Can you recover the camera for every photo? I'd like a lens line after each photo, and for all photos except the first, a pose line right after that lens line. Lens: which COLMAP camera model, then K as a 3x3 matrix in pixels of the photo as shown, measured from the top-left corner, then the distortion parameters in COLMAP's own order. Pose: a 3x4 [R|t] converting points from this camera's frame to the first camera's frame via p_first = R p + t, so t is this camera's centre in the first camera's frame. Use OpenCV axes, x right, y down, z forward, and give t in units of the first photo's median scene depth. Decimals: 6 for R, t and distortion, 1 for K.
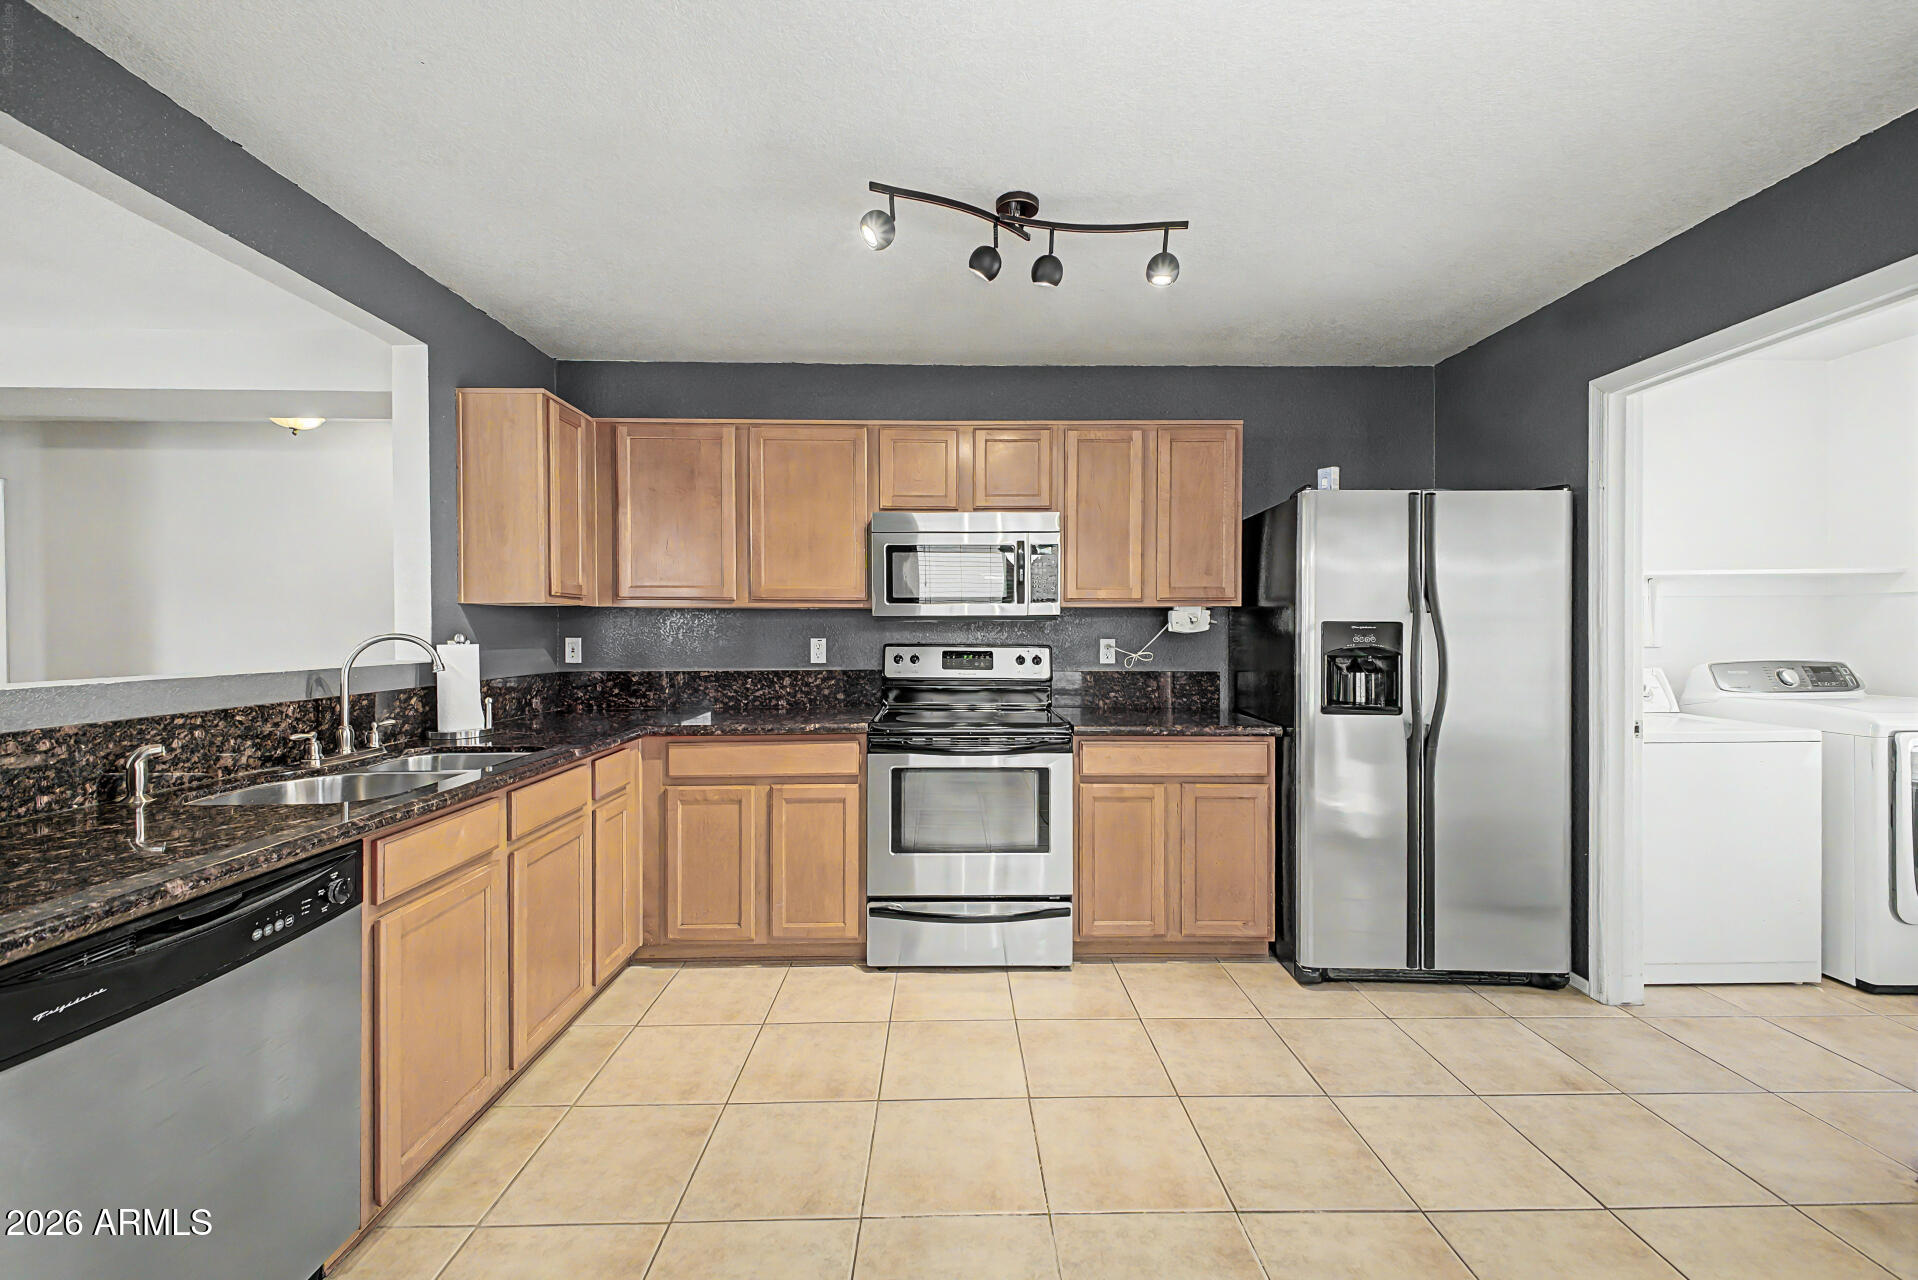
lens RADIAL K [[768.0, 0, 941.5], [0, 768.0, 633.7], [0, 0, 1]] dist [0.010716, -0.001030]
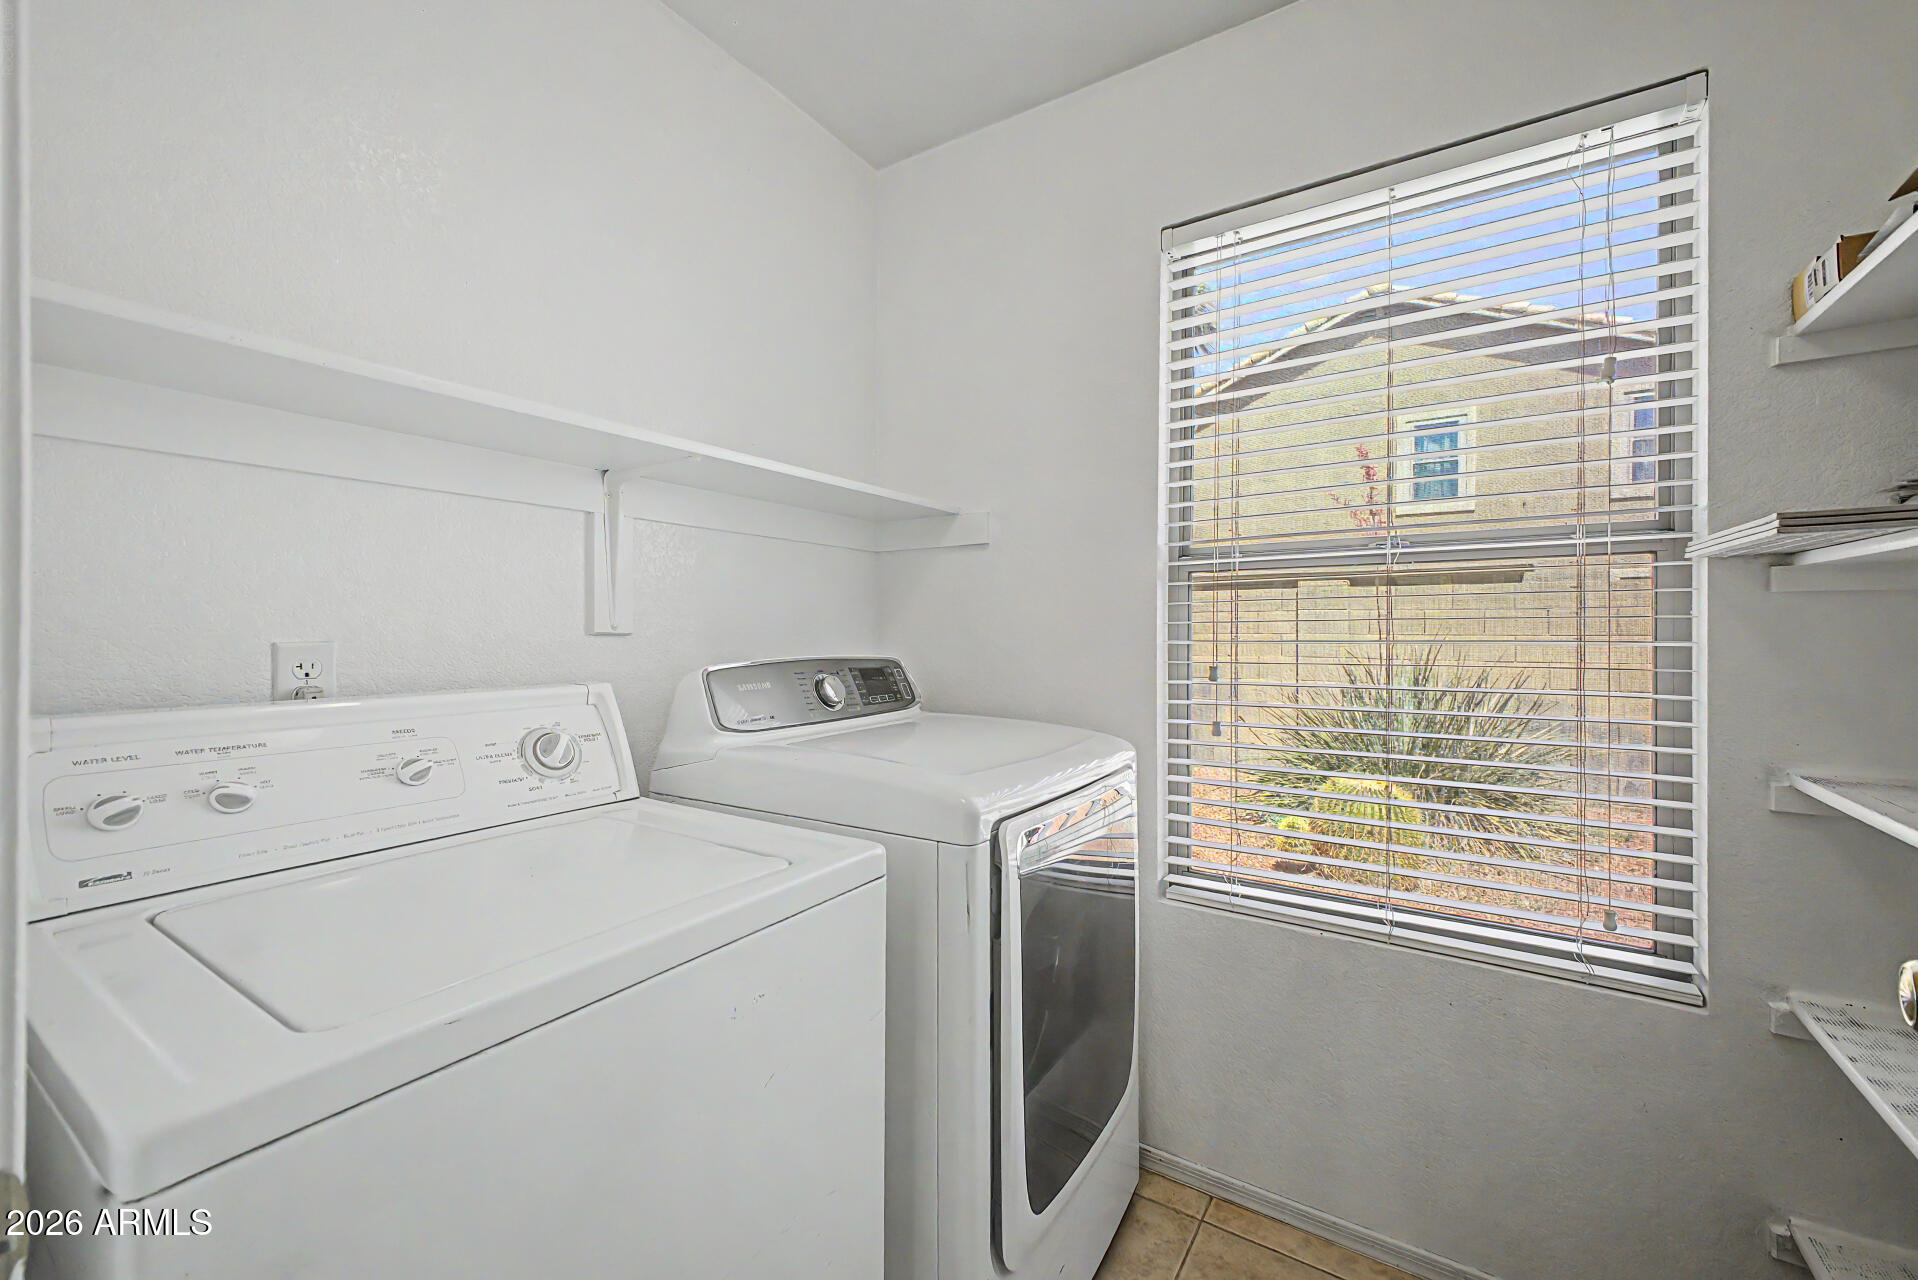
lens RADIAL K [[768.0, 0, 962.8], [0, 768.0, 640.0], [0, 0, 1]] dist [0.010716, -0.001030]
pose [[0.555601, -0.002017, 0.831447, 0.727822], [0.008264, 0.999961, -0.003097, 0.025427], [-0.831408, 0.008592, 0.555596, 0.655314]]
